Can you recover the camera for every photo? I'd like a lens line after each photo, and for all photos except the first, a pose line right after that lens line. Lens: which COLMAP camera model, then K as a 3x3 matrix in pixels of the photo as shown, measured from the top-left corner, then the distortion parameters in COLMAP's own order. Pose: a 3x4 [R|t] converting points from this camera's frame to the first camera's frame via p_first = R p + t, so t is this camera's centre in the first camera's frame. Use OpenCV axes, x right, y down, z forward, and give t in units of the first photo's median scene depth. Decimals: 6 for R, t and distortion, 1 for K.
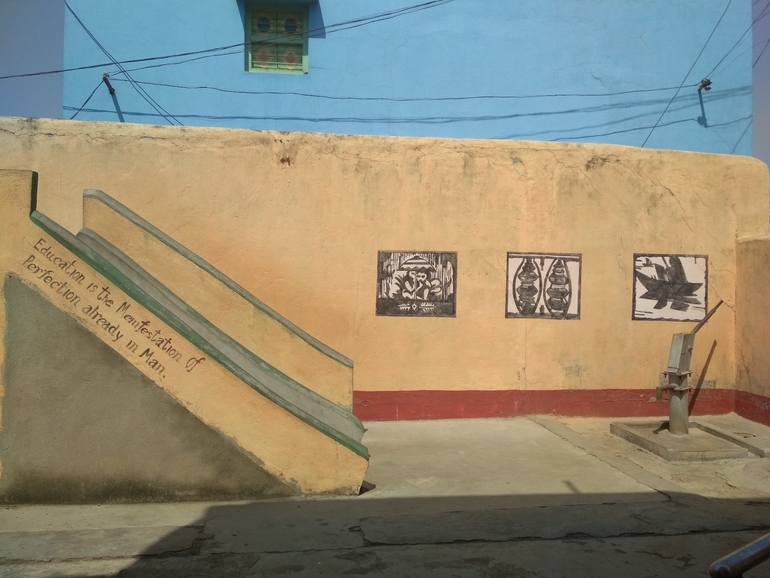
lens RADIAL K [[699.2, 0, 388.4], [0, 699.2, 289.5], [0, 0, 1]] dist [0.107522, -0.205397]
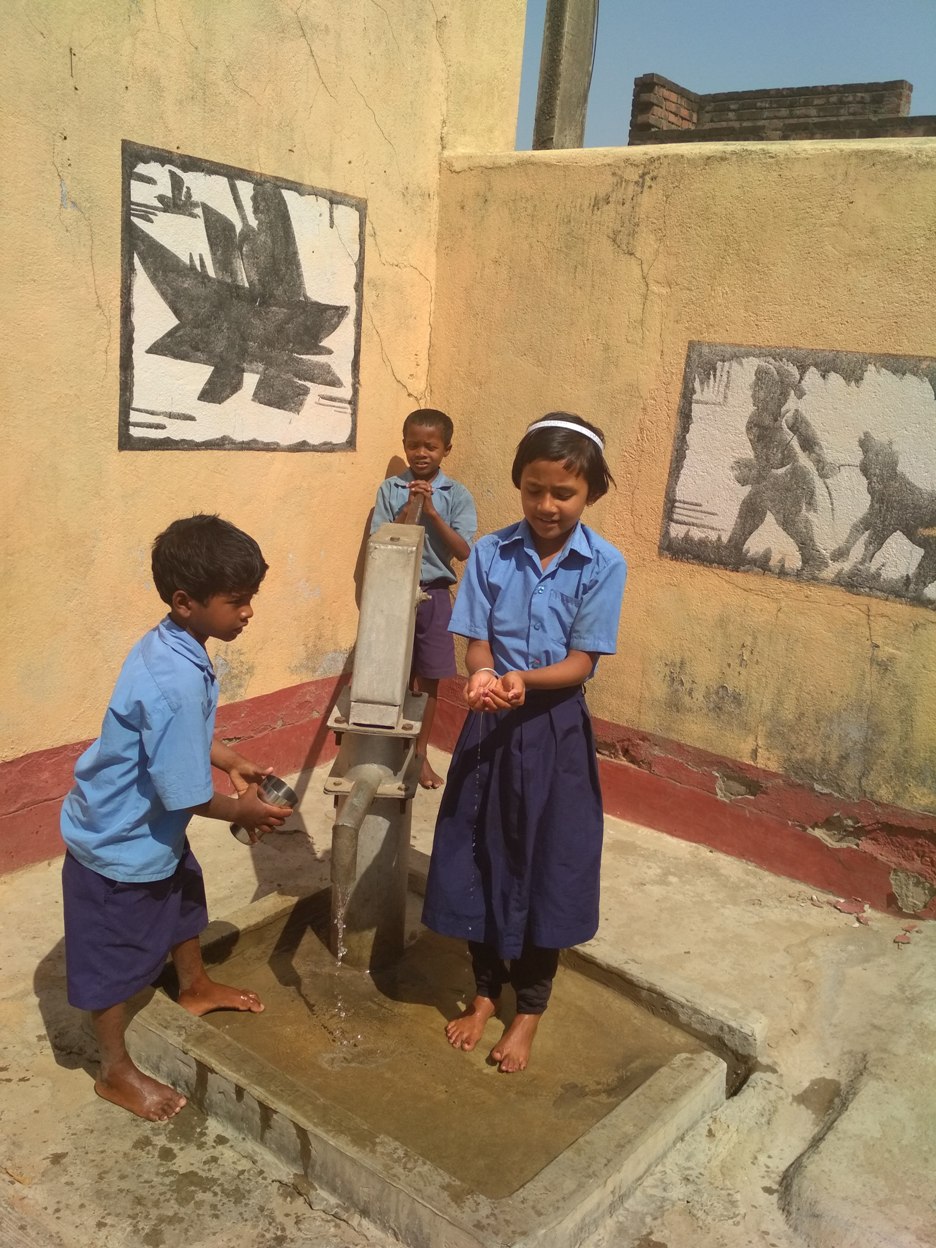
lens RADIAL K [[1133.2, 0, 468.0], [0, 1133.2, 624.0], [0, 0, 1]] dist [0.107522, -0.205397]
pose [[0.709673, -0.117721, 0.694626, 0.159243], [-0.066376, 0.970384, 0.232268, 0.004332], [-0.701397, -0.210941, 0.680842, 0.651853]]
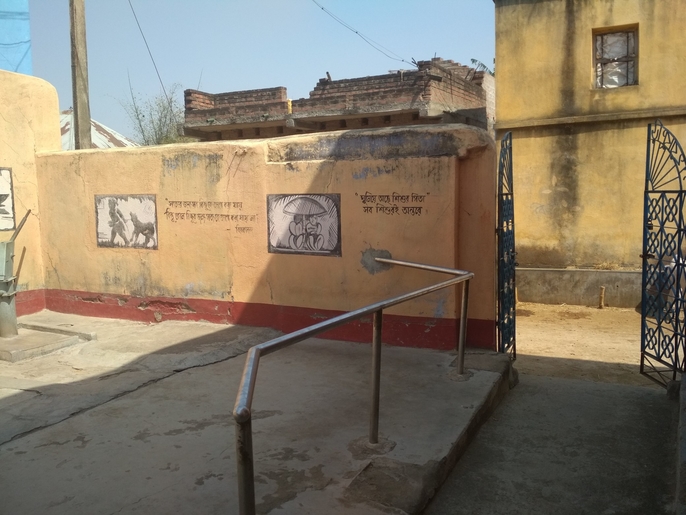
lens RADIAL K [[622.9, 0, 346.0], [0, 622.9, 257.9], [0, 0, 1]] dist [0.107522, -0.205397]
pose [[0.549468, -0.105307, 0.828852, -0.075493], [0.030946, 0.993910, 0.105762, 0.001544], [-0.834941, -0.032463, 0.549380, 0.053582]]
